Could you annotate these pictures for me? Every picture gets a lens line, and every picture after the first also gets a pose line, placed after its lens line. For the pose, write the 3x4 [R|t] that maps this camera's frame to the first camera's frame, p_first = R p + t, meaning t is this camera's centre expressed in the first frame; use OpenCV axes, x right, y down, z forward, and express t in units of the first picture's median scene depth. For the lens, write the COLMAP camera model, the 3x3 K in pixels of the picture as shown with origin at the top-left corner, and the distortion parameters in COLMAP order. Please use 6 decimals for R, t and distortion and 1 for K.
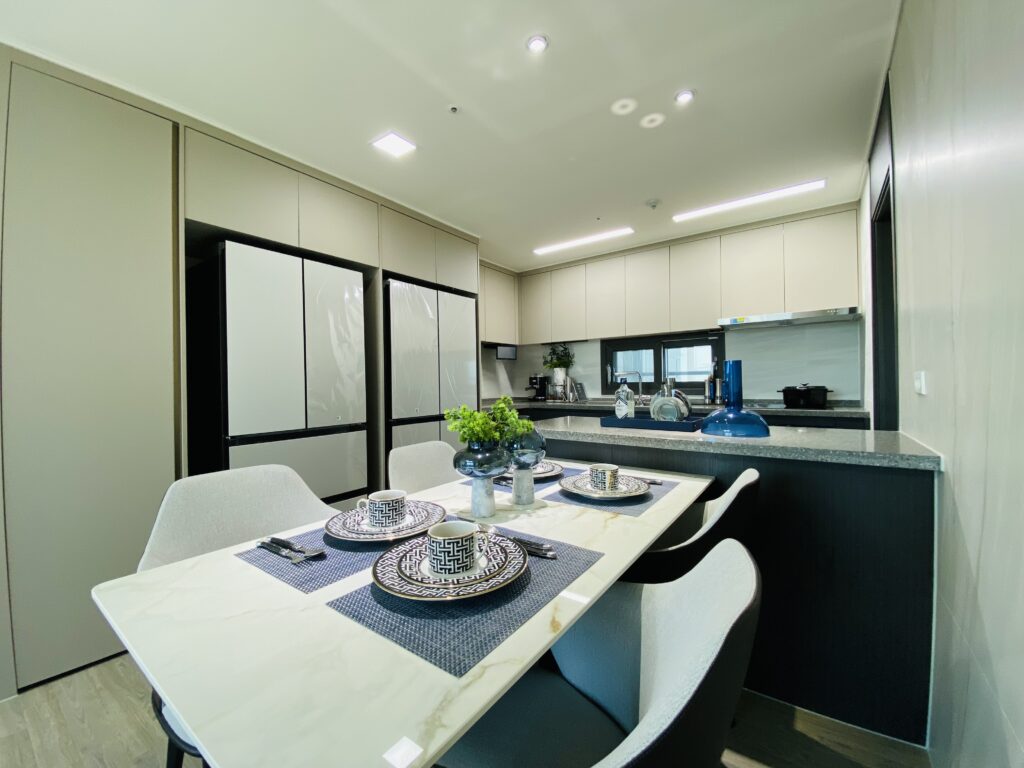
lens RADIAL K [[413.3, 0, 511.4], [0, 413.3, 381.6], [0, 0, 1]] dist [0.008309, -0.011299]
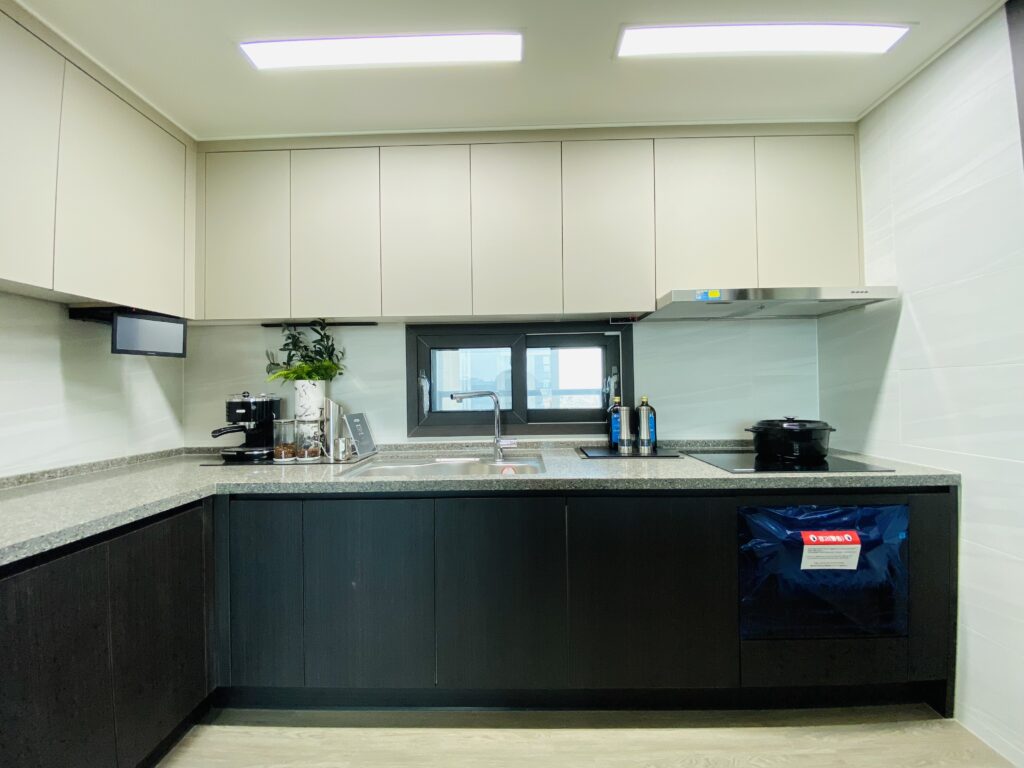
lens RADIAL K [[413.3, 0, 508.2], [0, 413.3, 384.1], [0, 0, 1]] dist [0.008309, -0.011299]
pose [[0.819476, 0.006018, 0.573082, 0.039693], [0.001112, 0.999926, -0.012091, -0.024602], [-0.573113, 0.010545, 0.819409, 0.548600]]
